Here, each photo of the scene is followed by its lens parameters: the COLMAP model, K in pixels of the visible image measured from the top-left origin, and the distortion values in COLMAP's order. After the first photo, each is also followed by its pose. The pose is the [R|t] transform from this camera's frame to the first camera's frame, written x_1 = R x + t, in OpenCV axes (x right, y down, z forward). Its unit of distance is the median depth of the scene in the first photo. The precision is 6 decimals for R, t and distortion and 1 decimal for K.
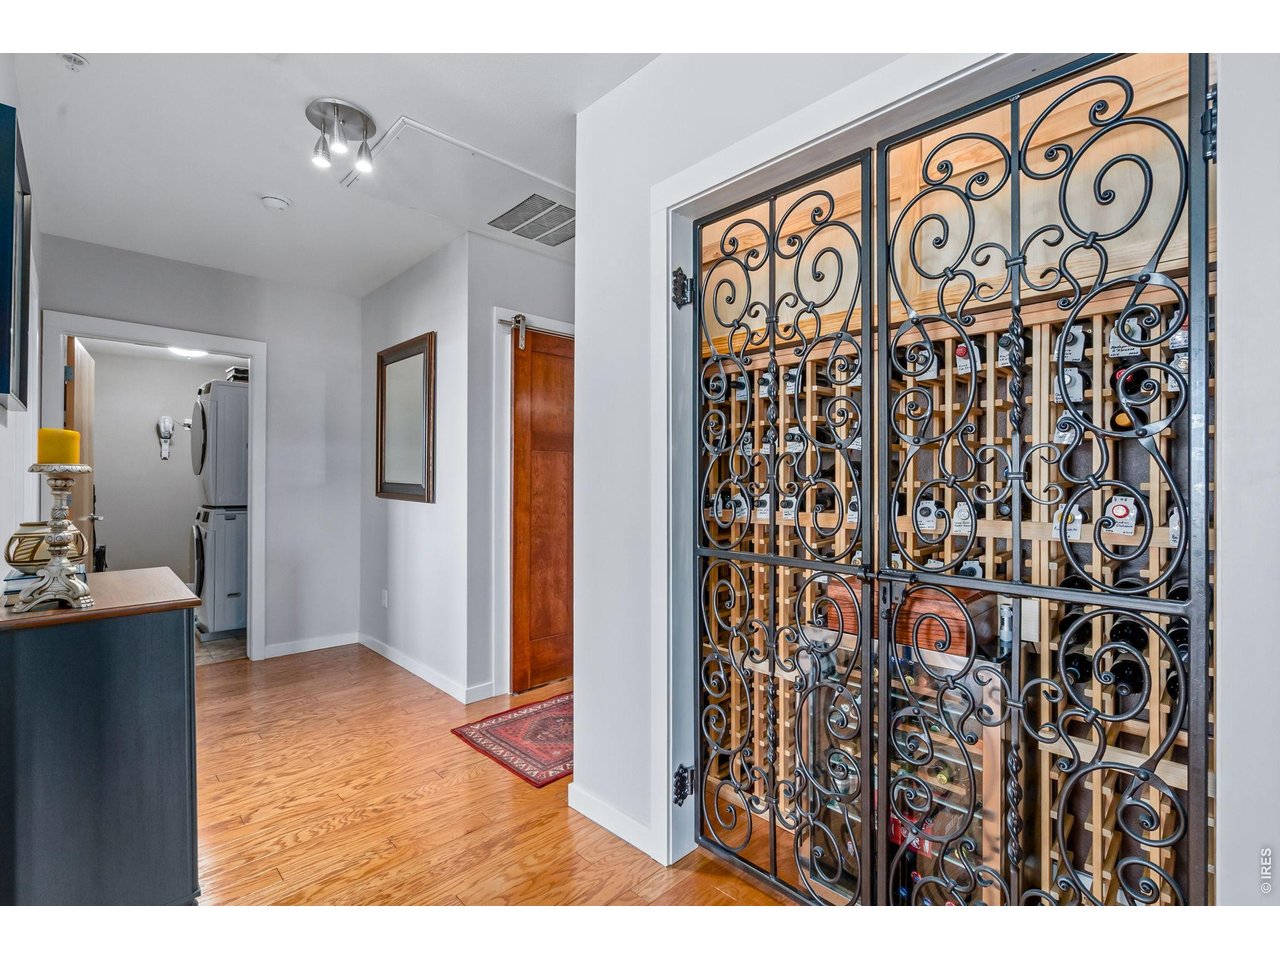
lens RADIAL K [[587.0, 0, 639.0], [0, 587.0, 479.7], [0, 0, 1]] dist [0.001838, -0.000056]
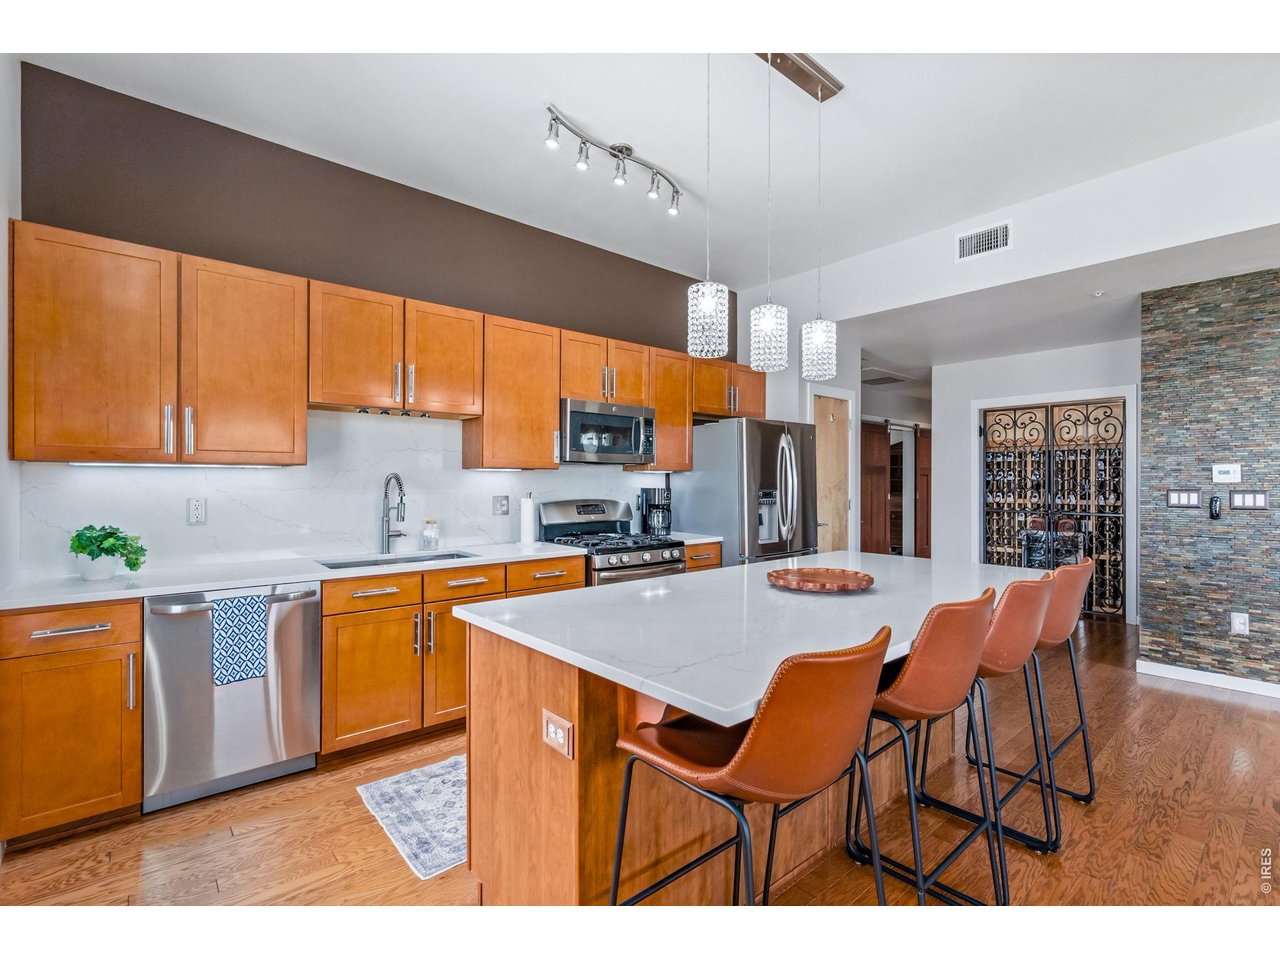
lens RADIAL K [[587.0, 0, 640.6], [0, 587.0, 480.9], [0, 0, 1]] dist [0.001838, -0.000056]
pose [[0.998360, -0.000600, -0.057244, -2.090059], [0.000514, 0.999999, -0.001517, -0.051284], [0.057245, 0.001485, 0.998359, -3.065856]]
